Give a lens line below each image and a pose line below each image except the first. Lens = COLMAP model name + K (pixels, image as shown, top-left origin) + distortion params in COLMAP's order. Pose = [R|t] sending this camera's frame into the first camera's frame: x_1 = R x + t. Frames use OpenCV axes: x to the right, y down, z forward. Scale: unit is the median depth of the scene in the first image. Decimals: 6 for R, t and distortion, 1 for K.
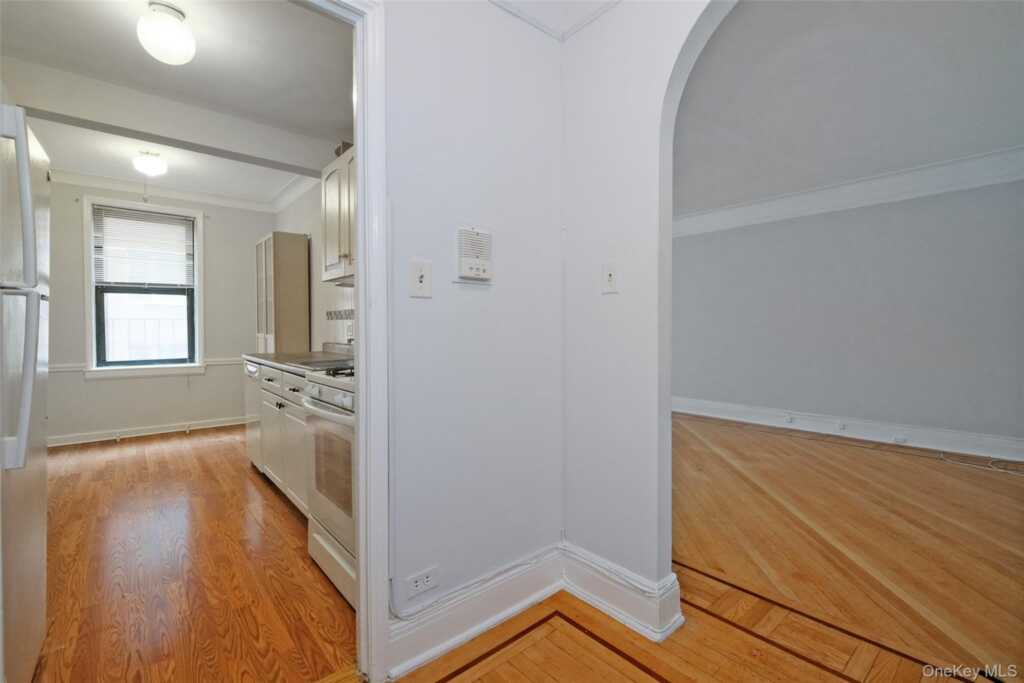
lens RADIAL K [[462.4, 0, 544.5], [0, 462.4, 329.3], [0, 0, 1]] dist [-0.003433, 0.001416]
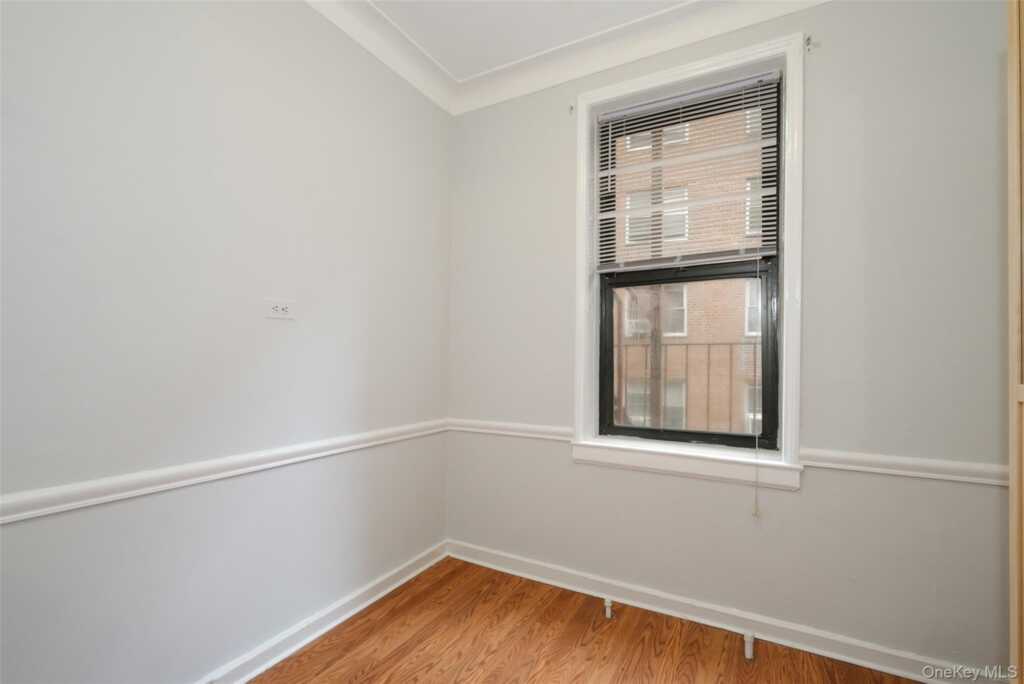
lens RADIAL K [[451.4, 0, 526.6], [0, 451.4, 353.7], [0, 0, 1]] dist [0.010068, 0.000031]
pose [[0.338529, -0.001466, -0.940955, -0.522404], [-0.015948, 0.999846, -0.007296, -0.001940], [0.940821, 0.017476, 0.338454, 0.743601]]
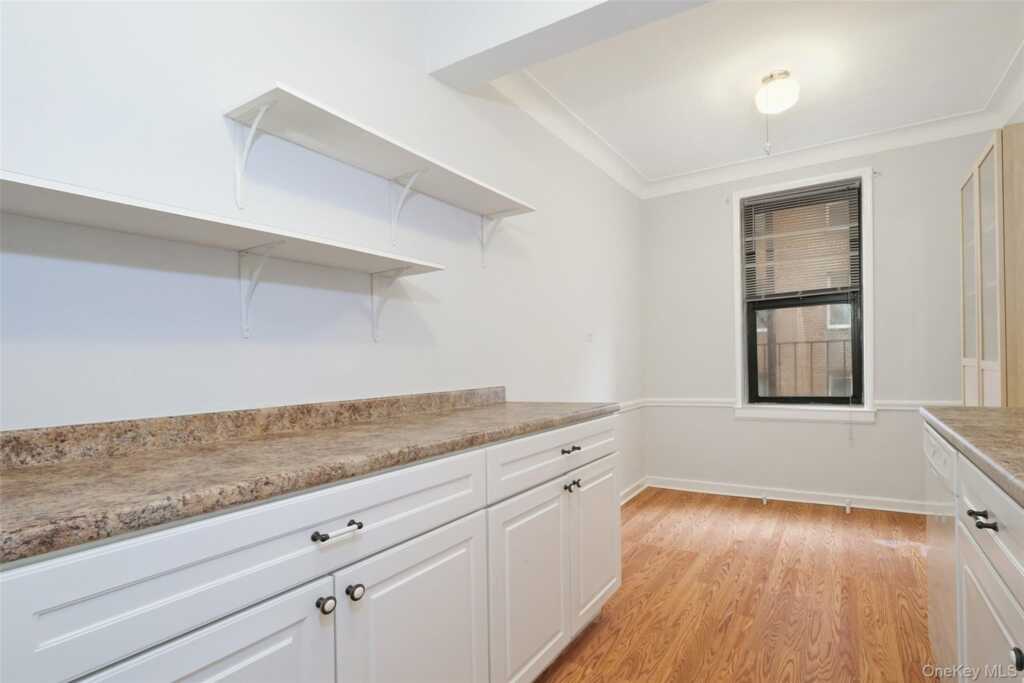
lens RADIAL K [[502.5, 0, 560.1], [0, 502.5, 377.1], [0, 0, 1]] dist [-0.006419, -0.000256]
pose [[0.323490, 0.021012, -0.945998, -0.235303], [0.020752, 0.999355, 0.029293, 0.003451], [0.946004, -0.029108, 0.322845, 0.388822]]
